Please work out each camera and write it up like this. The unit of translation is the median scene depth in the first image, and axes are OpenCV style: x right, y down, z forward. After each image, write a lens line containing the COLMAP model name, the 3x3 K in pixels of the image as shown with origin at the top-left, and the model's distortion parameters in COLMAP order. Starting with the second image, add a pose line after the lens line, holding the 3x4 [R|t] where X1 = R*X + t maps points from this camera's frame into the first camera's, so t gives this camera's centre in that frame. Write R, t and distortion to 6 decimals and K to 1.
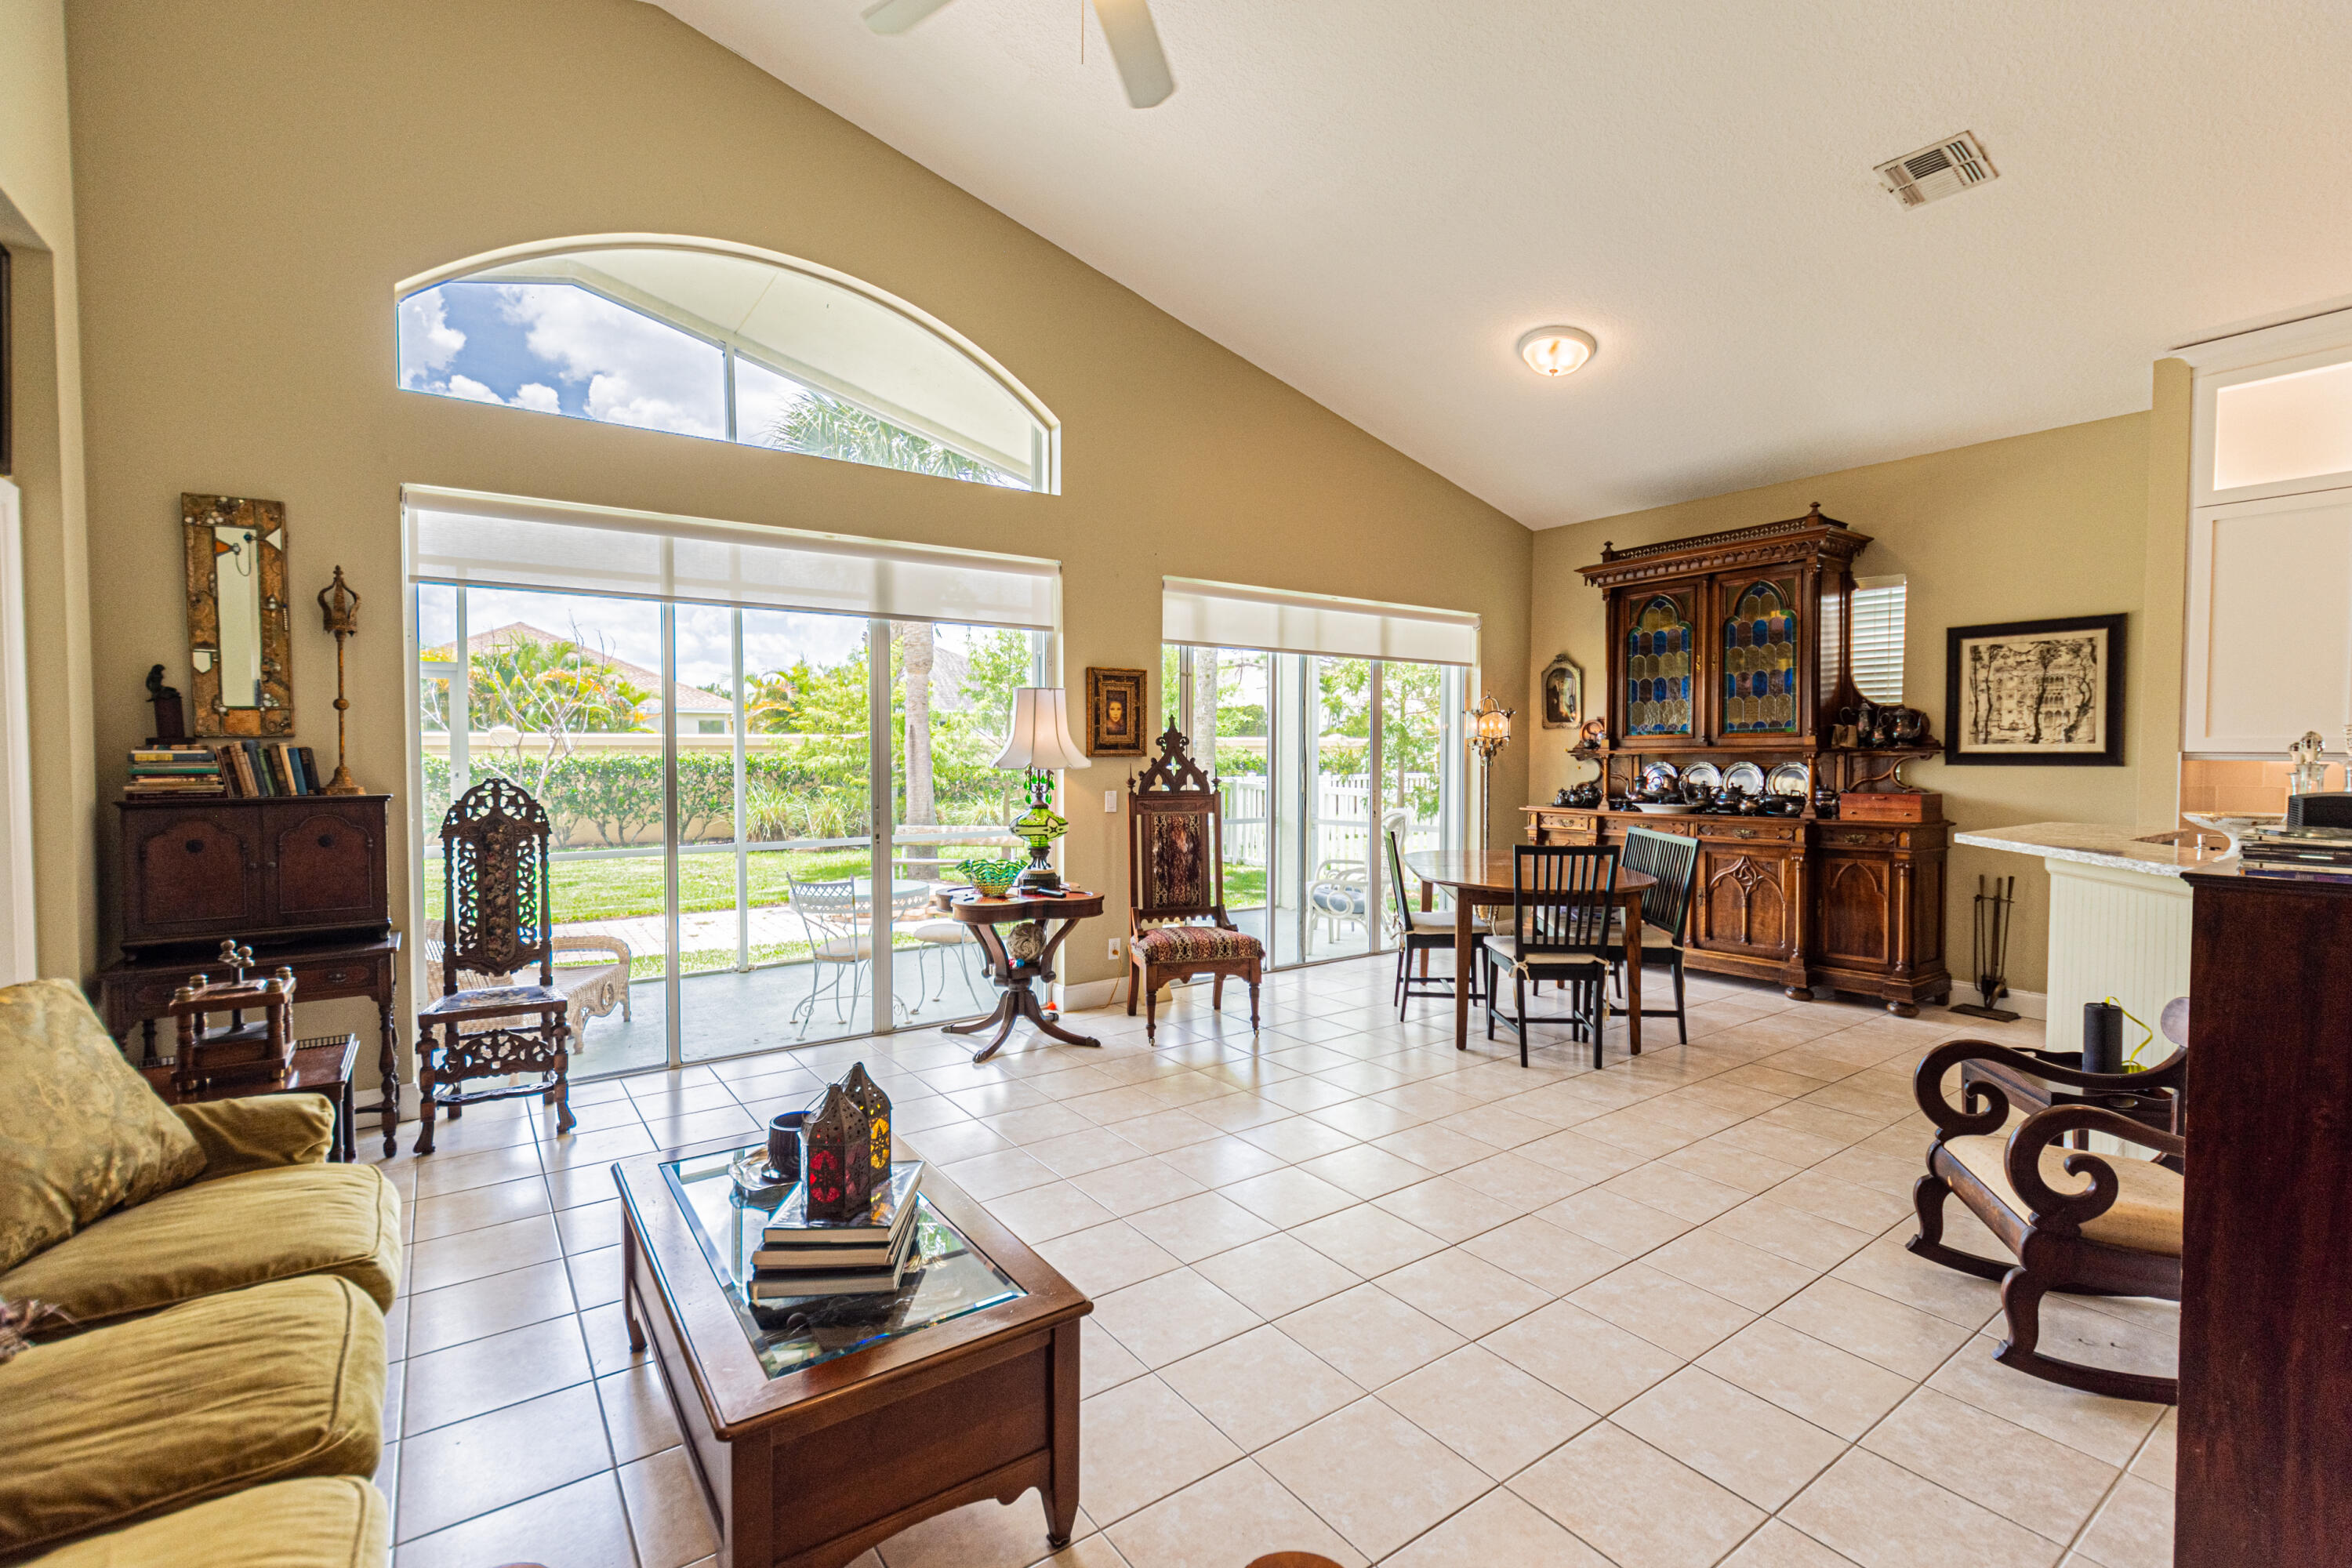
lens RADIAL K [[1037.8, 0, 1181.6], [0, 1037.8, 784.2], [0, 0, 1]] dist [-0.001004, -0.002811]
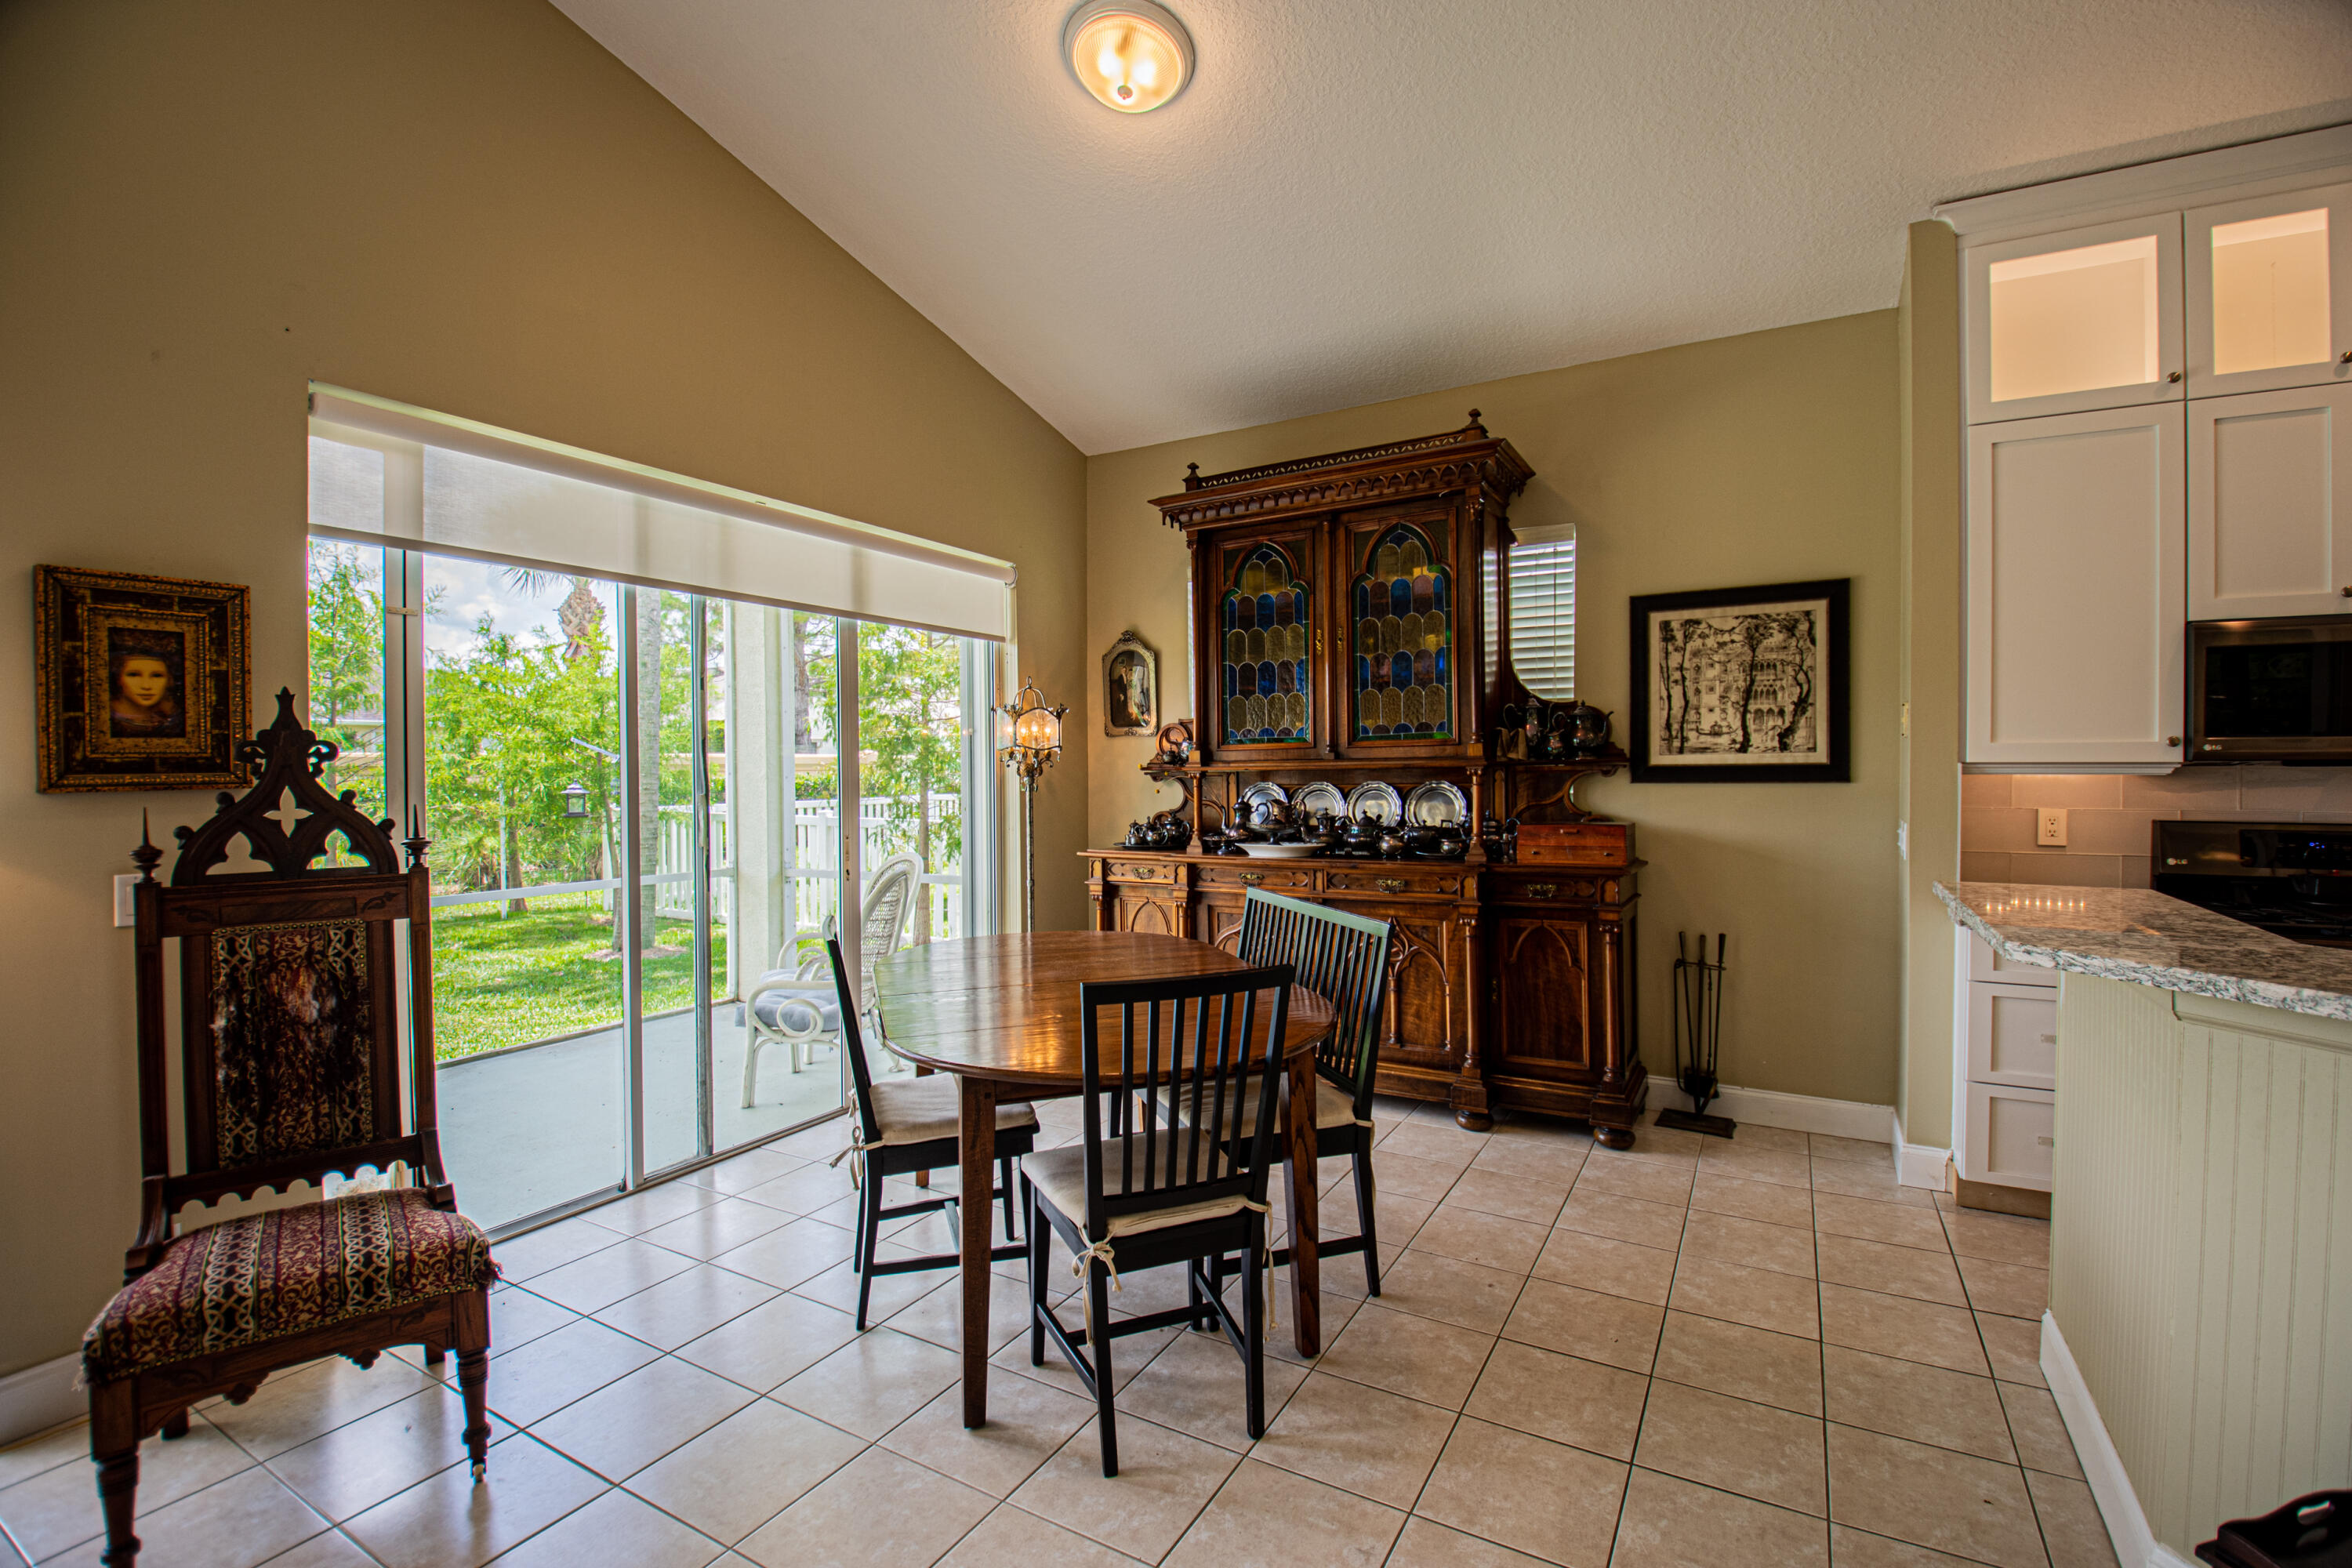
lens RADIAL K [[1037.8, 0, 1186.3], [0, 1037.8, 777.8], [0, 0, 1]] dist [-0.001004, -0.002811]
pose [[0.909237, -0.011763, 0.416114, 0.142719], [0.020993, 0.999624, -0.017614, -0.015778], [-0.415750, 0.024751, 0.909142, 0.460785]]
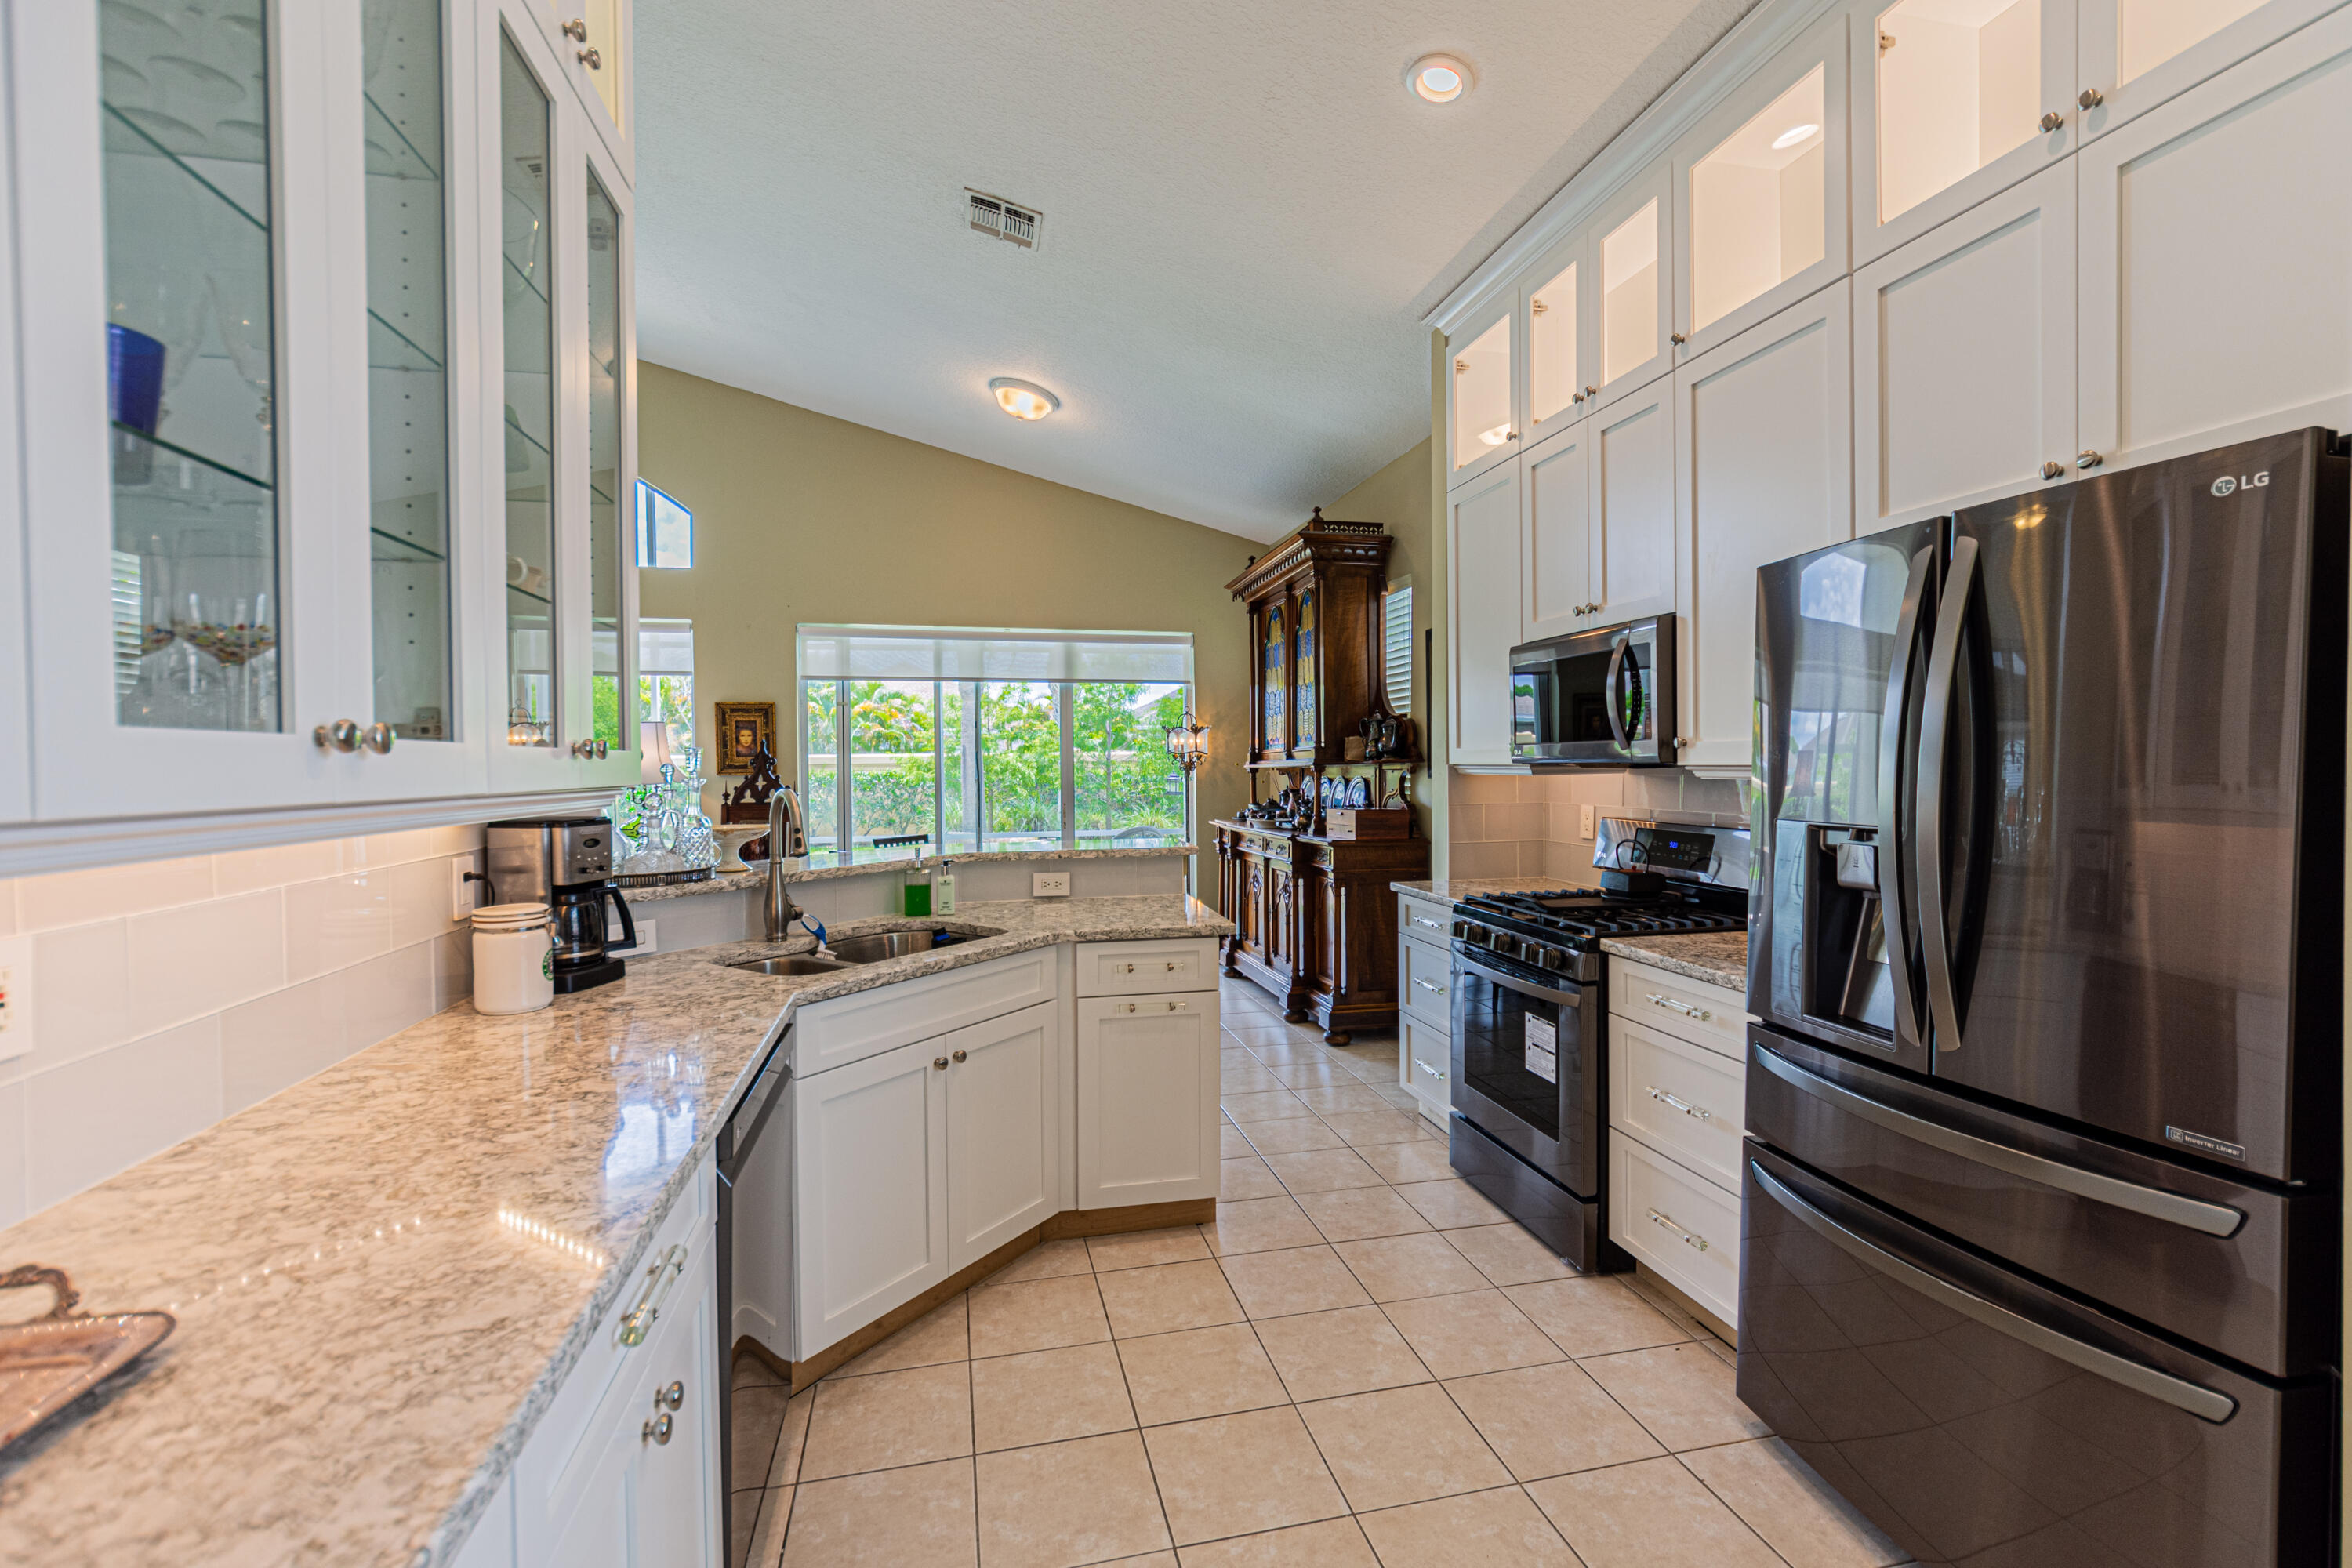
lens RADIAL K [[1037.8, 0, 1183.3], [0, 1037.8, 787.3], [0, 0, 1]] dist [-0.001004, -0.002811]
pose [[0.924896, 0.000693, -0.380220, 0.886886], [-0.005090, 0.999931, -0.010558, -0.001459], [0.380187, 0.011700, 0.924836, 0.067009]]
